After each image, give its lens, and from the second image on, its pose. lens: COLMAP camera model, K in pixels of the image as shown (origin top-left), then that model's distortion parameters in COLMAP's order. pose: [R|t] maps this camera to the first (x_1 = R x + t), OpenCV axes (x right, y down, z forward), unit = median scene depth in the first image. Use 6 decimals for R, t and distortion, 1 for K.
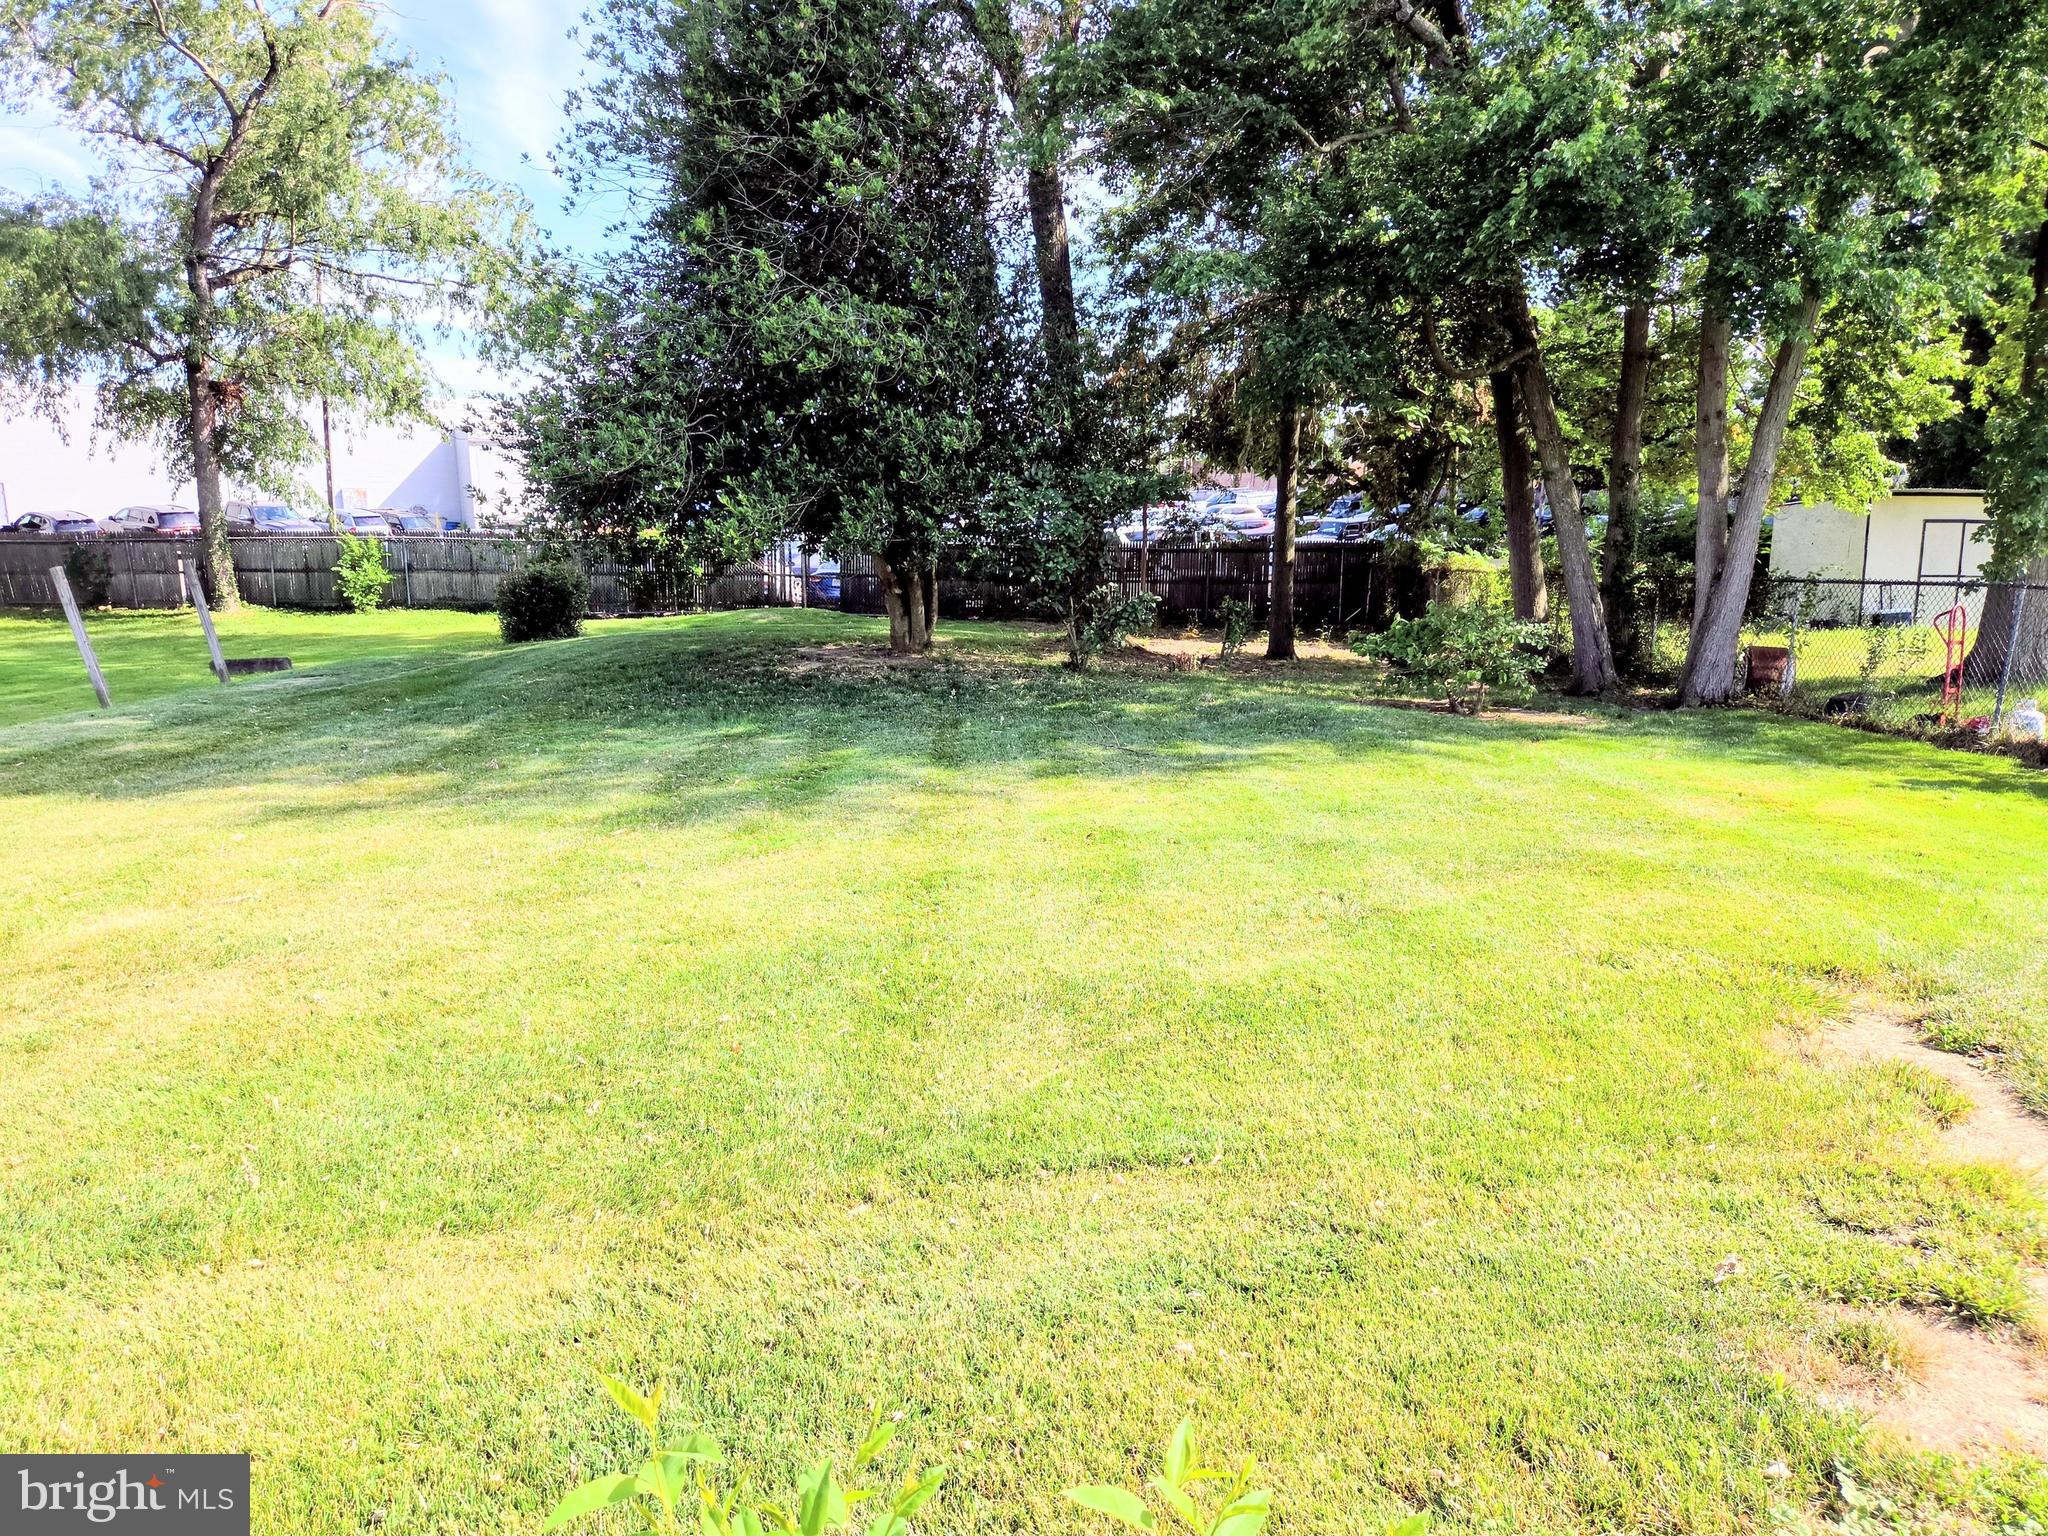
lens RADIAL K [[1378.3, 0, 1021.9], [0, 1378.3, 759.2], [0, 0, 1]] dist [0.069348, -0.055887]
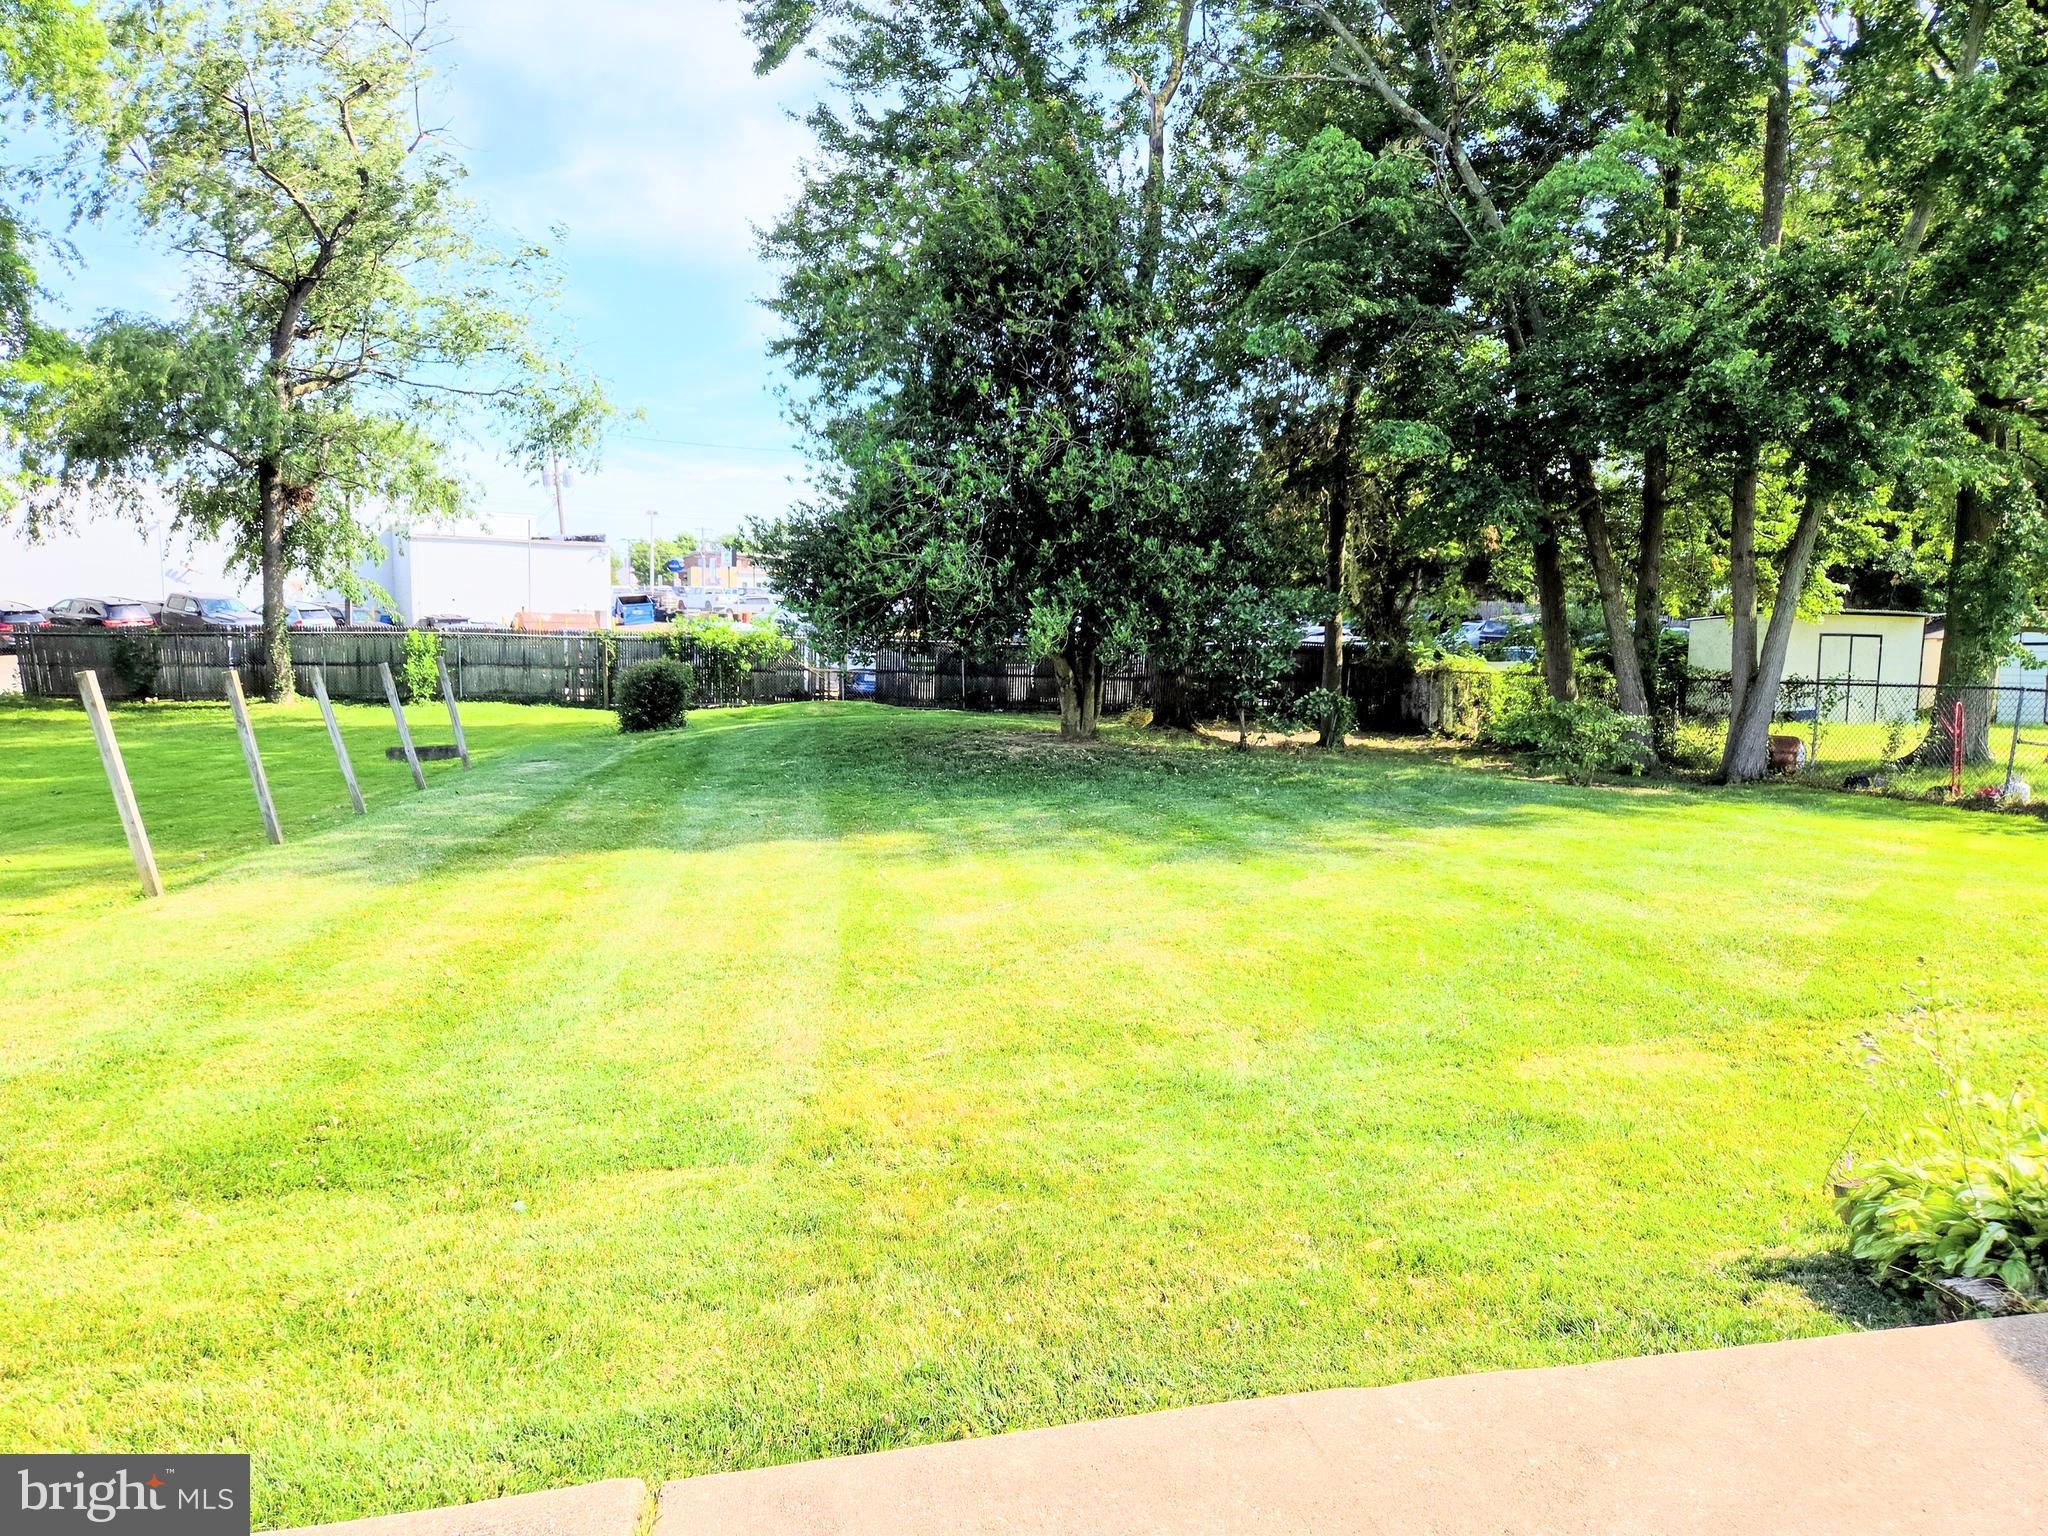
lens RADIAL K [[1378.3, 0, 1004.7], [0, 1378.3, 759.6], [0, 0, 1]] dist [0.069348, -0.055887]
pose [[0.992989, -0.000333, 0.118210, -0.175307], [0.008437, 0.997646, -0.068058, 0.011728], [-0.117909, 0.068578, 0.990654, -0.089393]]
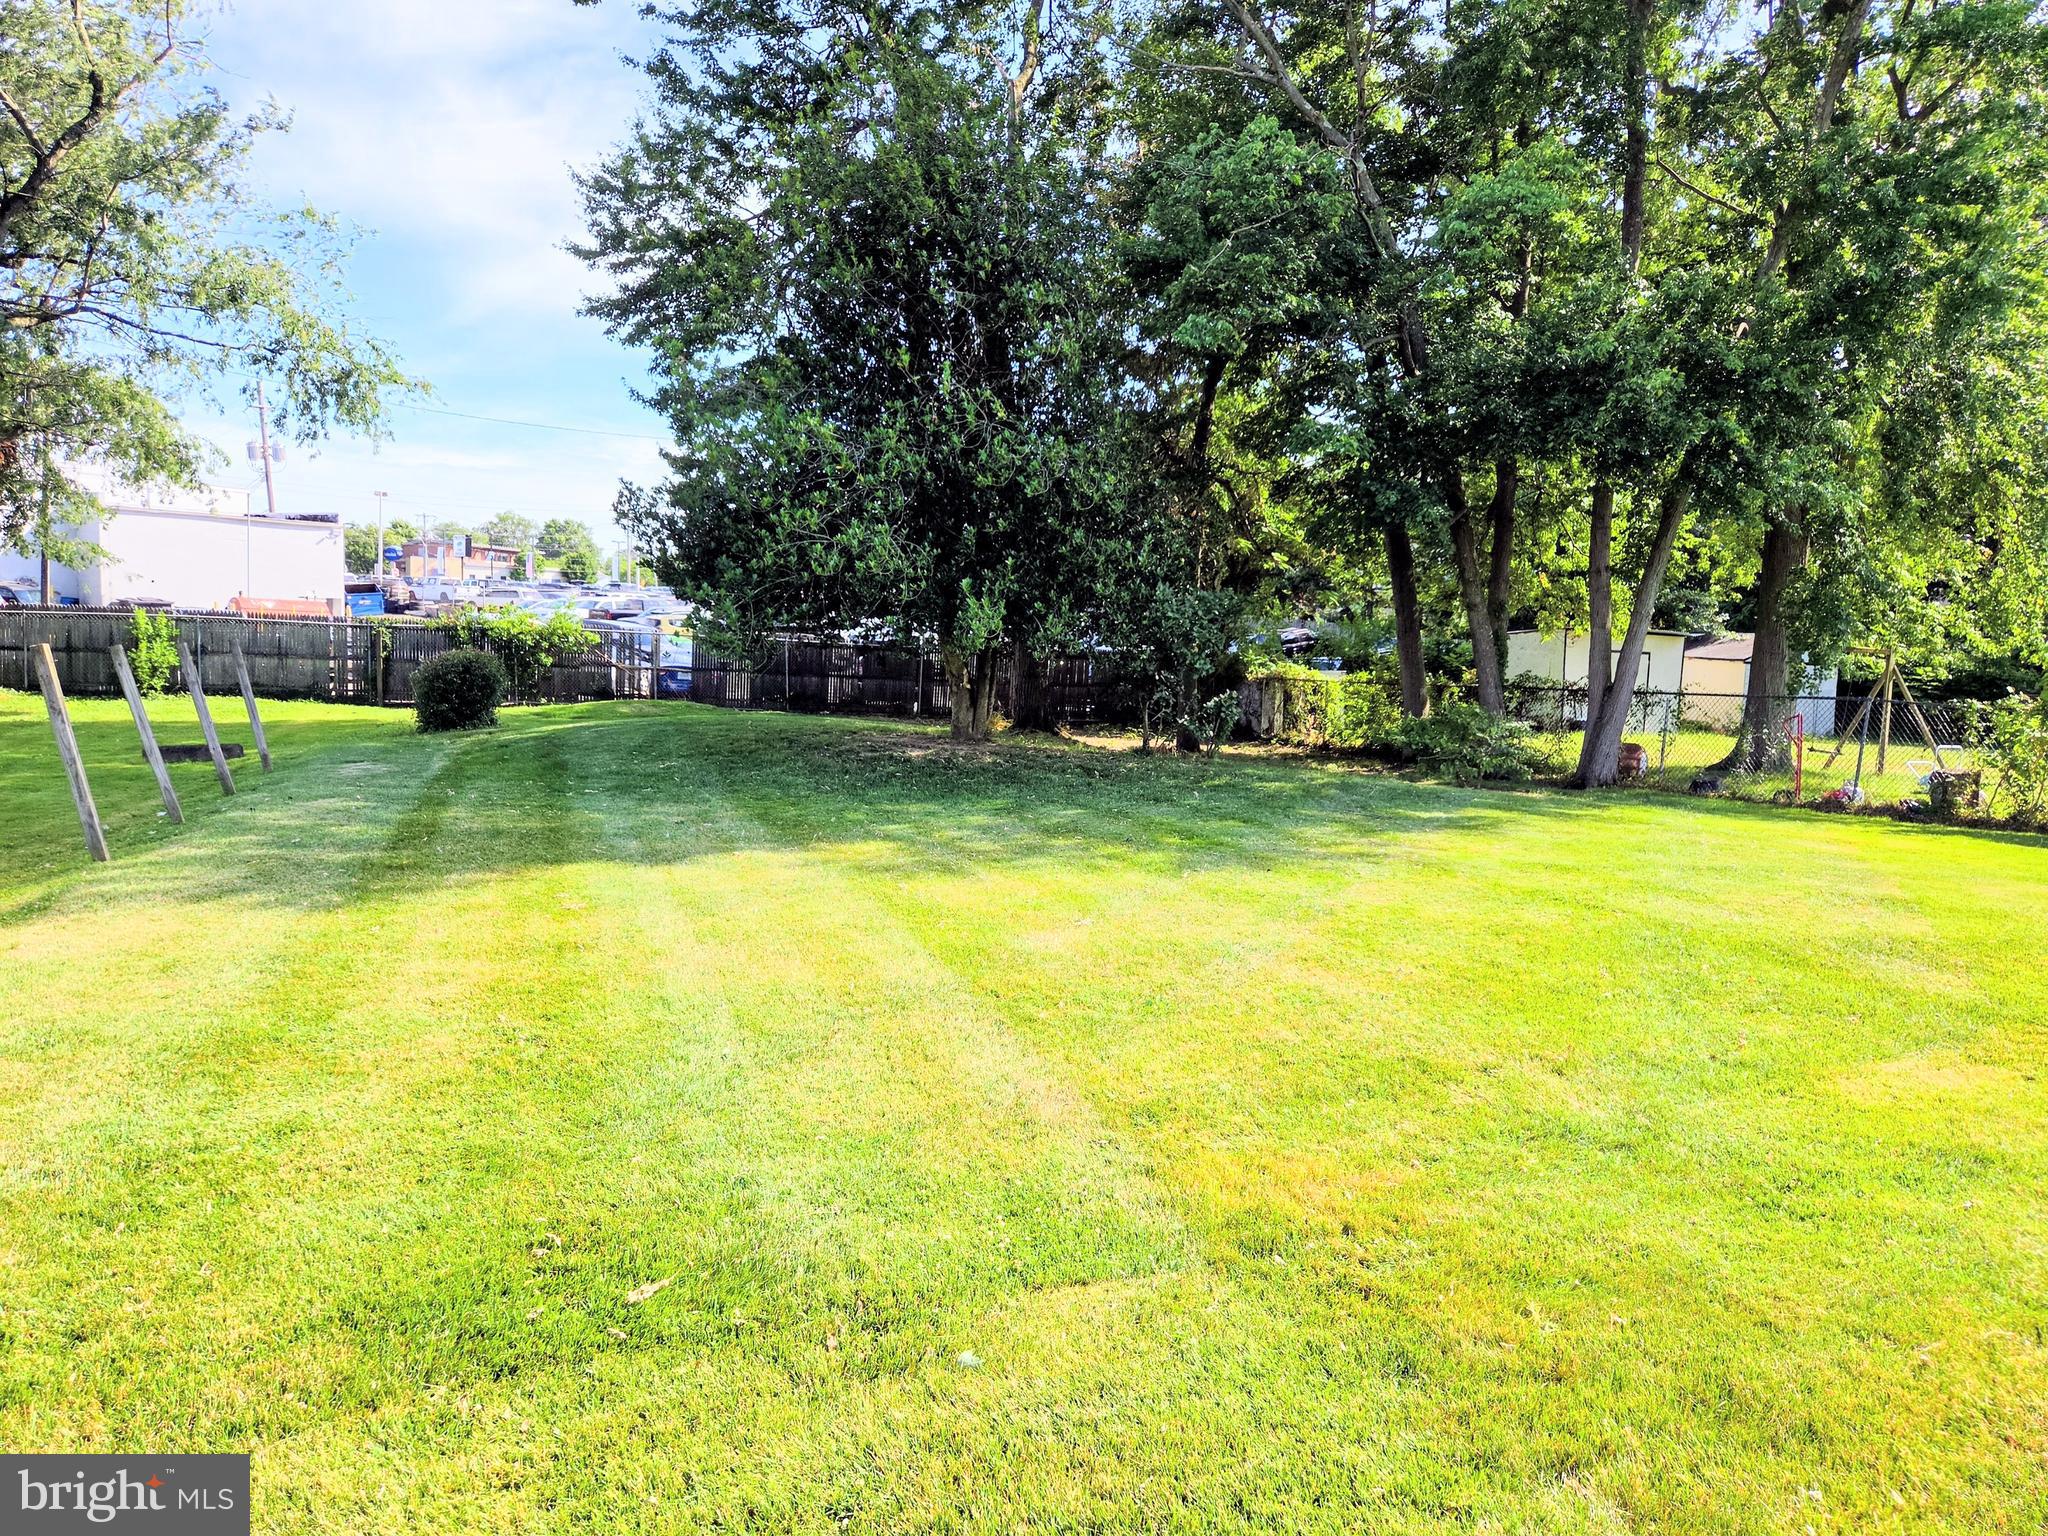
lens RADIAL K [[1378.3, 0, 1033.5], [0, 1378.3, 765.9], [0, 0, 1]] dist [0.069348, -0.055887]
pose [[0.947732, 0.003267, 0.319051, -0.240203], [0.018822, 0.997634, -0.066128, 0.010326], [-0.318512, 0.068677, 0.945428, -0.037545]]
